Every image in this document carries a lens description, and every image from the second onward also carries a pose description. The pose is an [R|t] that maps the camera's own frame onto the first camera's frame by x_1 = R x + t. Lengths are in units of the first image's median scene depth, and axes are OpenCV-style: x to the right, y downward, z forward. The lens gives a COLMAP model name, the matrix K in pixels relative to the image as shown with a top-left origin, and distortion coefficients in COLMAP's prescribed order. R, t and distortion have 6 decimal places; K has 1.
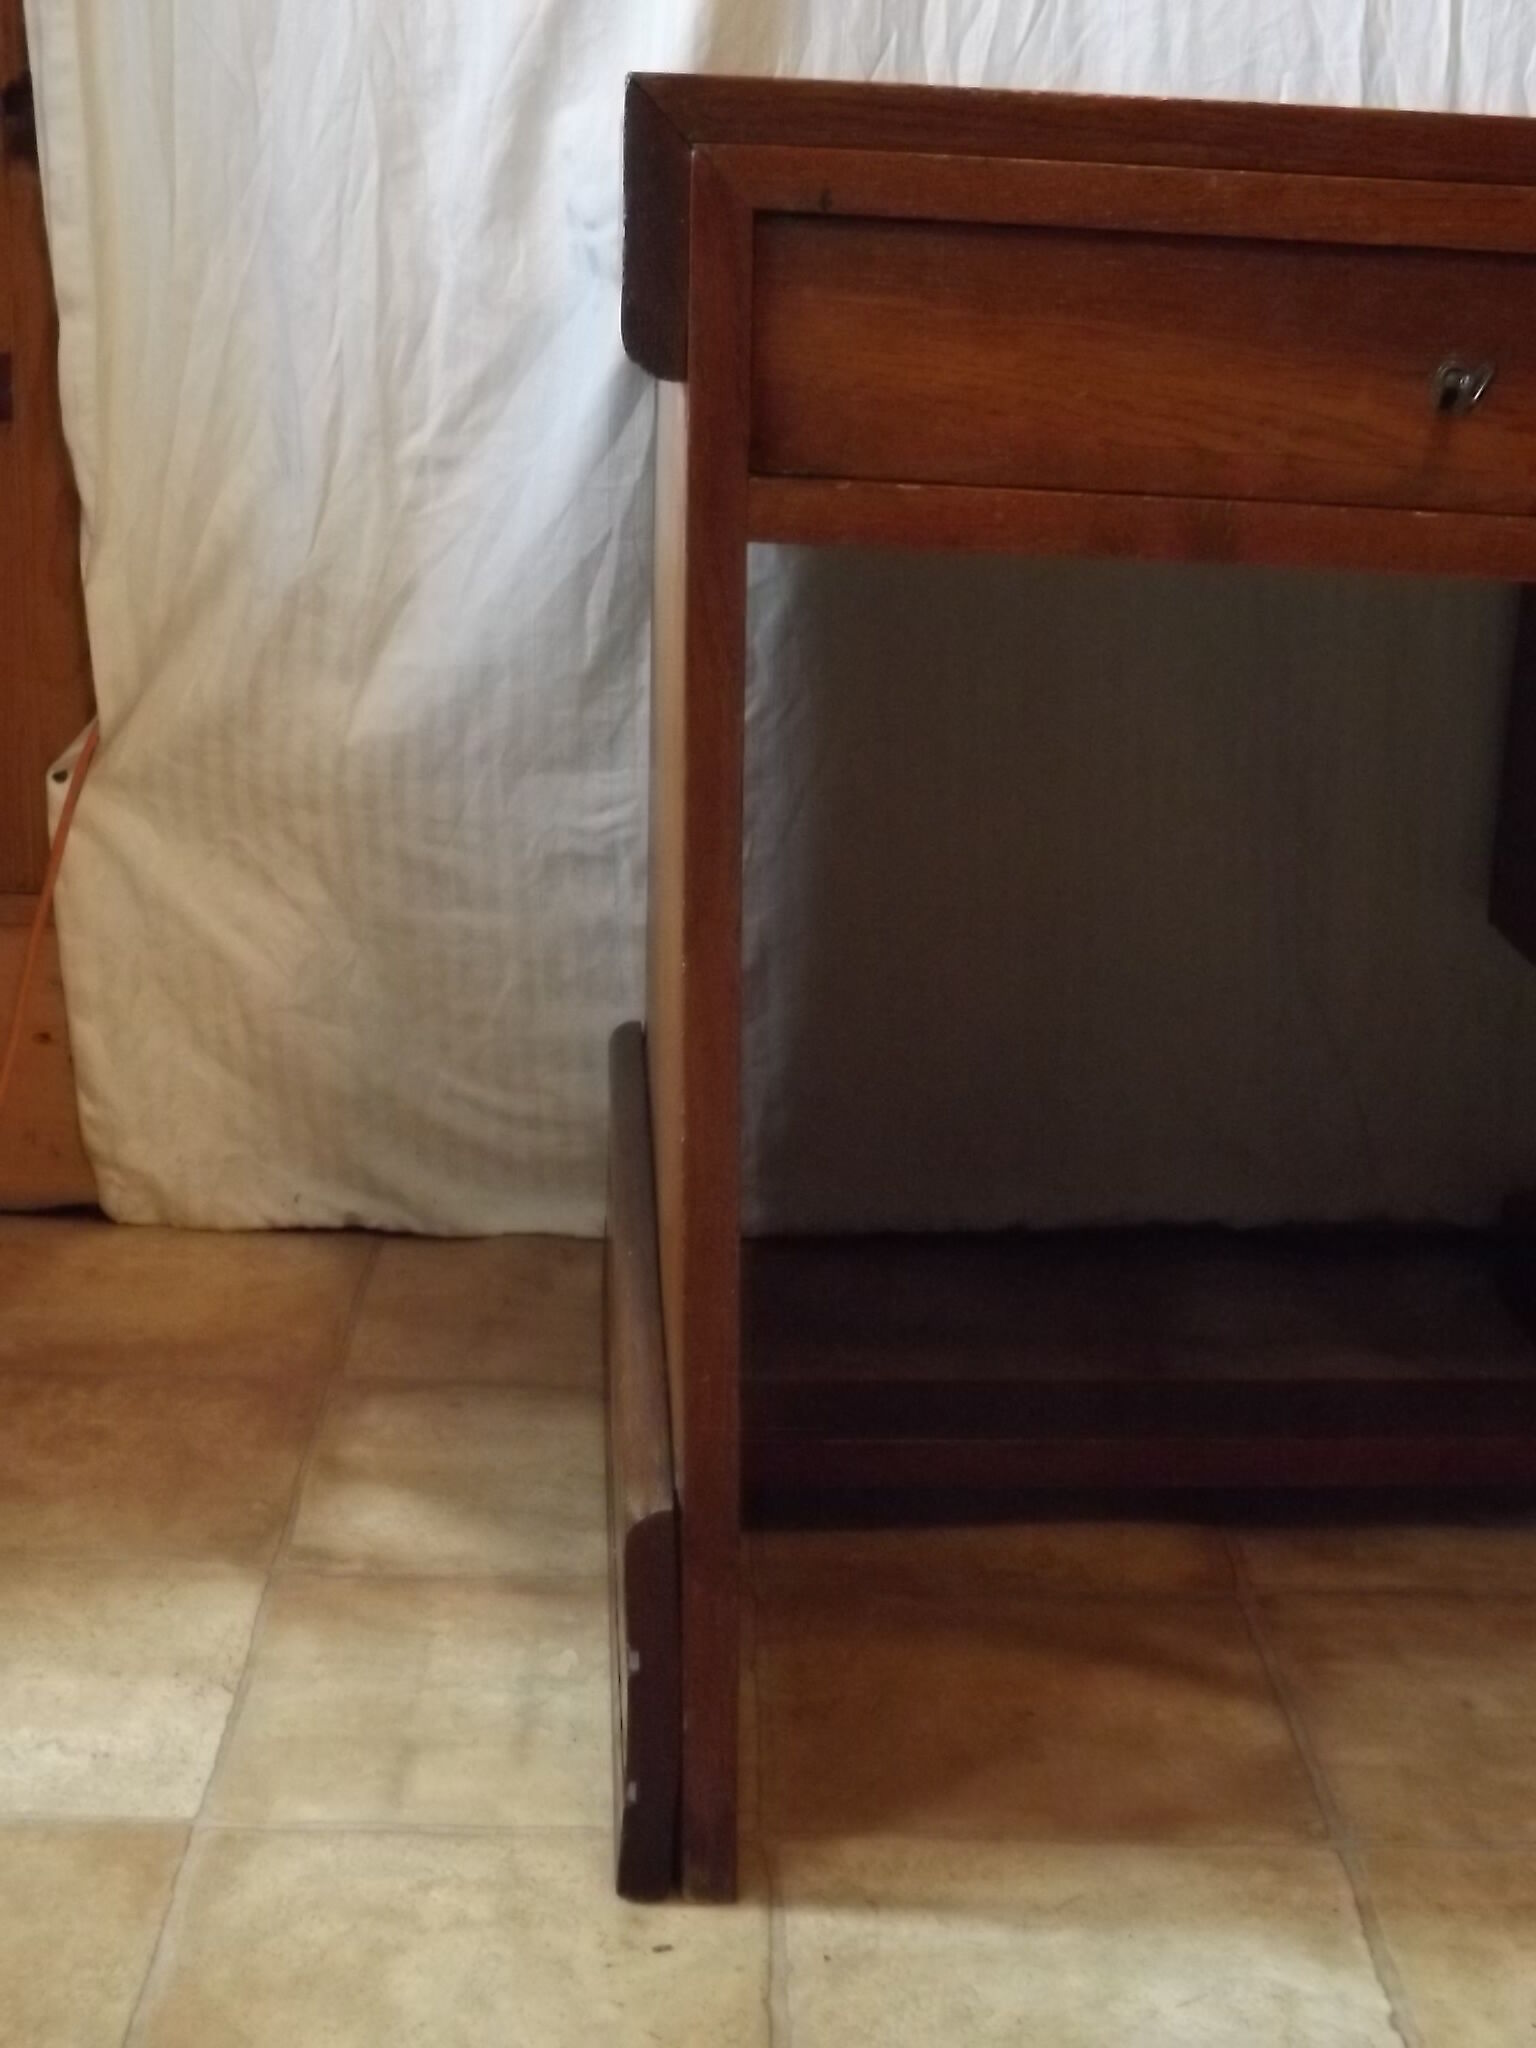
lens RADIAL K [[2954.7, 0, 708.7], [0, 2954.7, 915.3], [0, 0, 1]] dist [-0.087370, 0.000000]
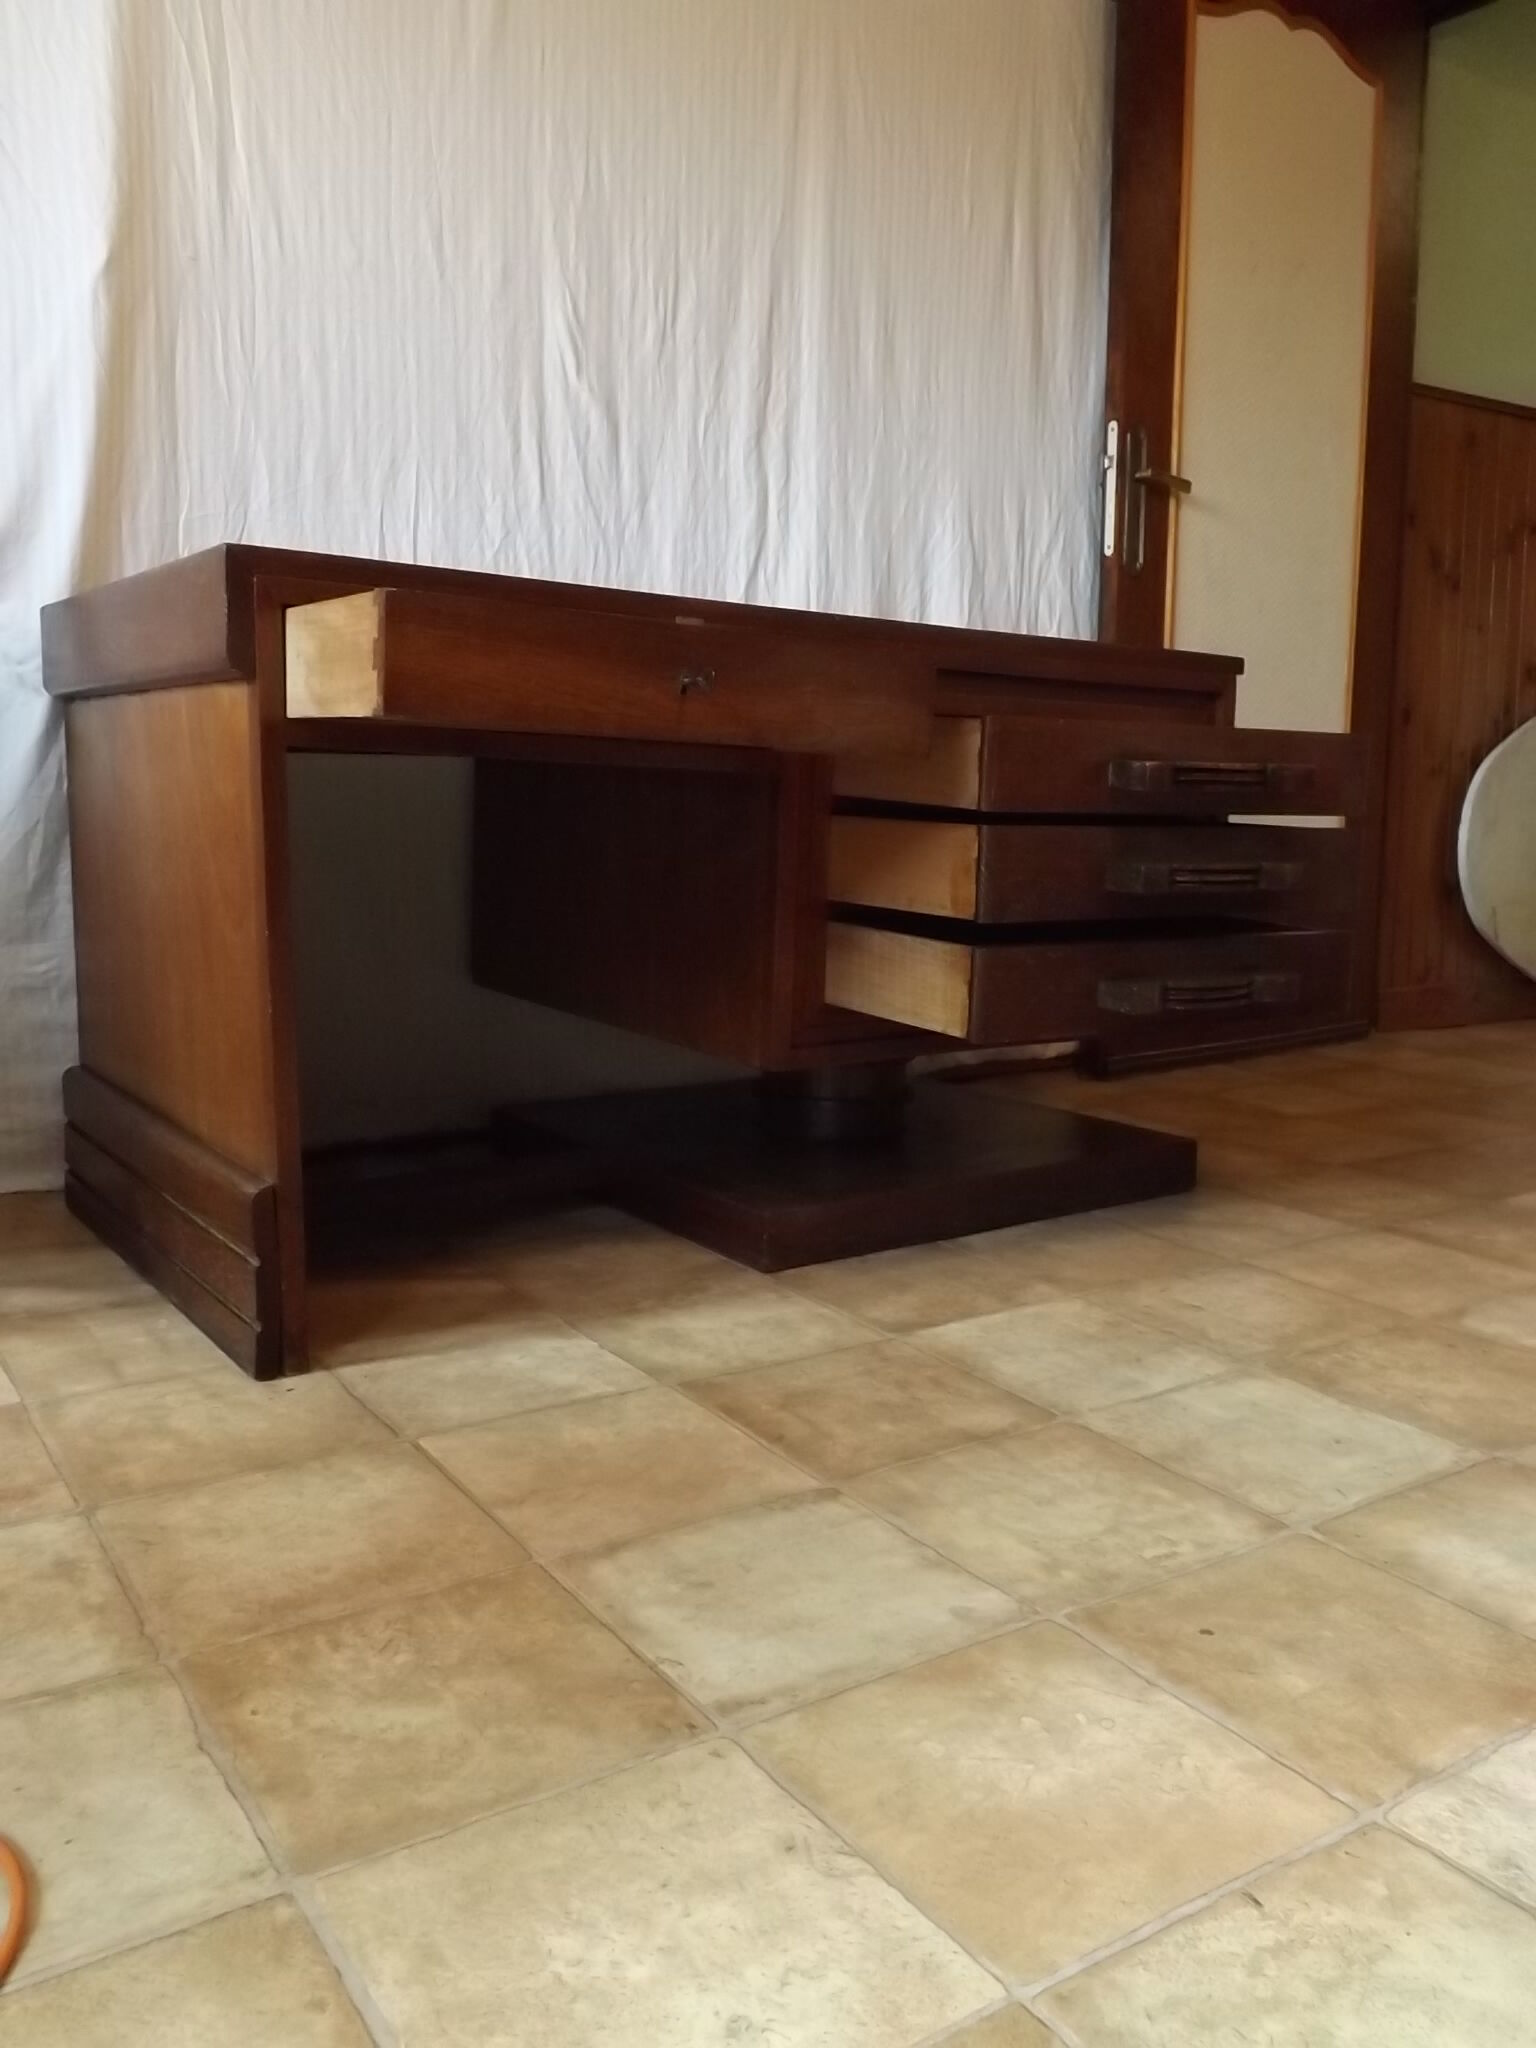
lens RADIAL K [[1651.3, 0, 770.1], [0, 1651.3, 993.8], [0, 0, 1]] dist [-0.016221, 0.007724]
pose [[0.832943, -0.077666, 0.547881, -0.247257], [0.134409, 0.988846, -0.064166, 0.126779], [-0.536787, 0.127087, 0.834092, -0.171258]]
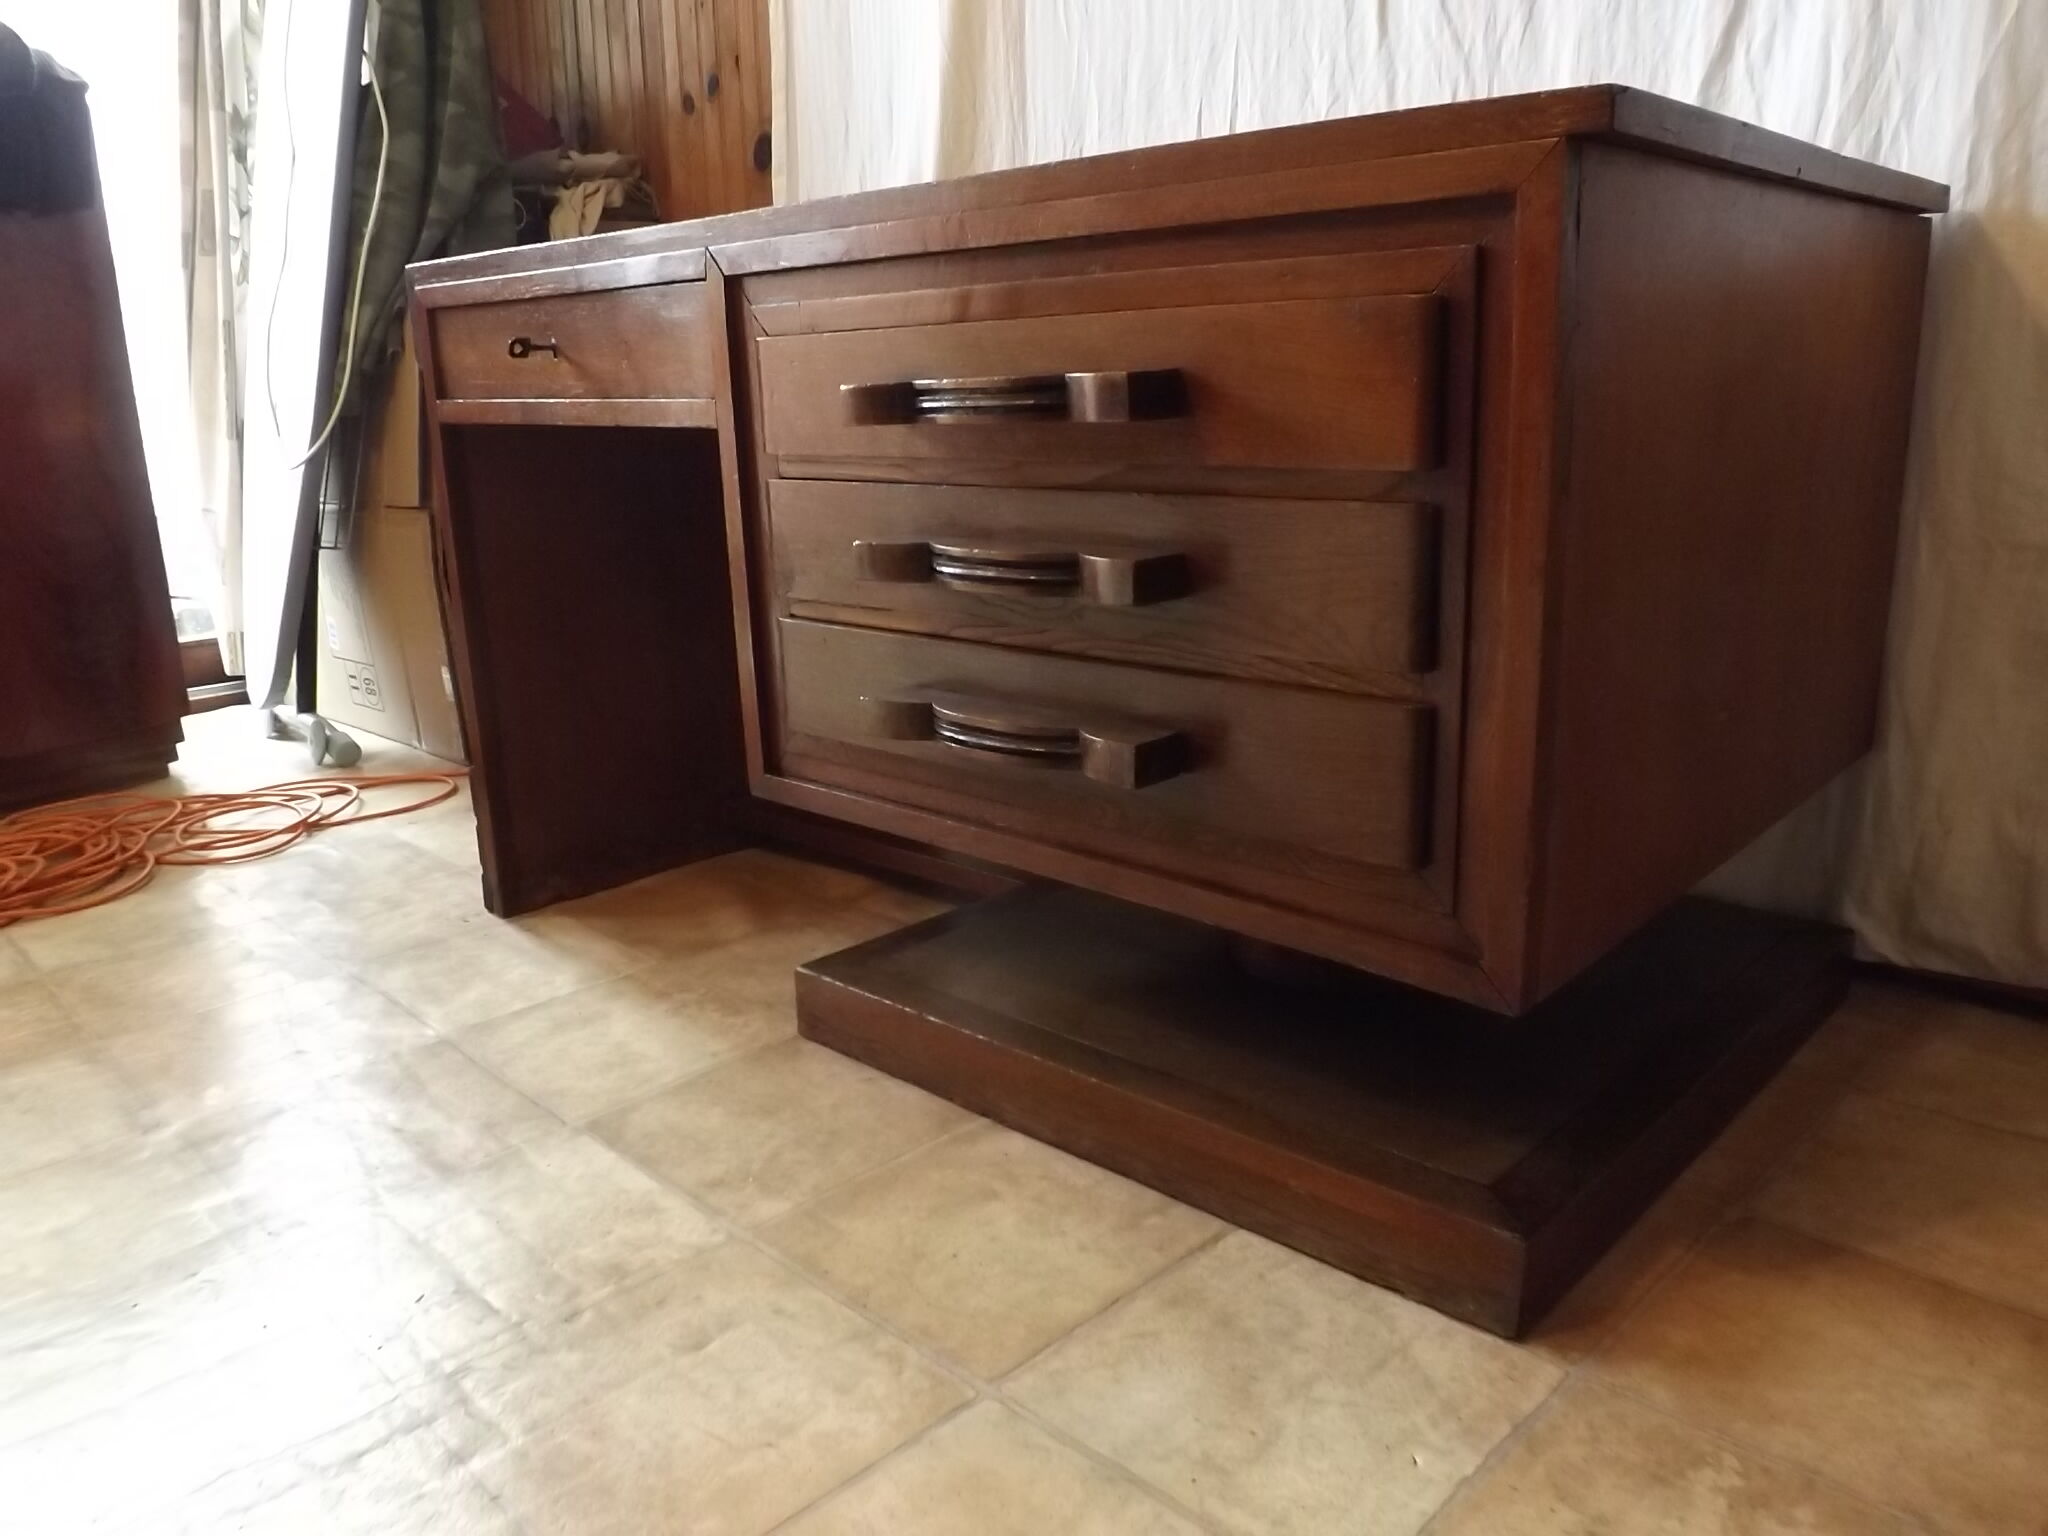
lens RADIAL K [[1470.1, 0, 991.7], [0, 1470.1, 761.0], [0, 0, 1]] dist [-0.073830, 0.020506]
pose [[0.697599, 0.133678, -0.703908, 0.893217], [-0.129575, 0.989780, 0.059553, 0.032477], [0.704674, 0.049665, 0.707791, 0.232848]]
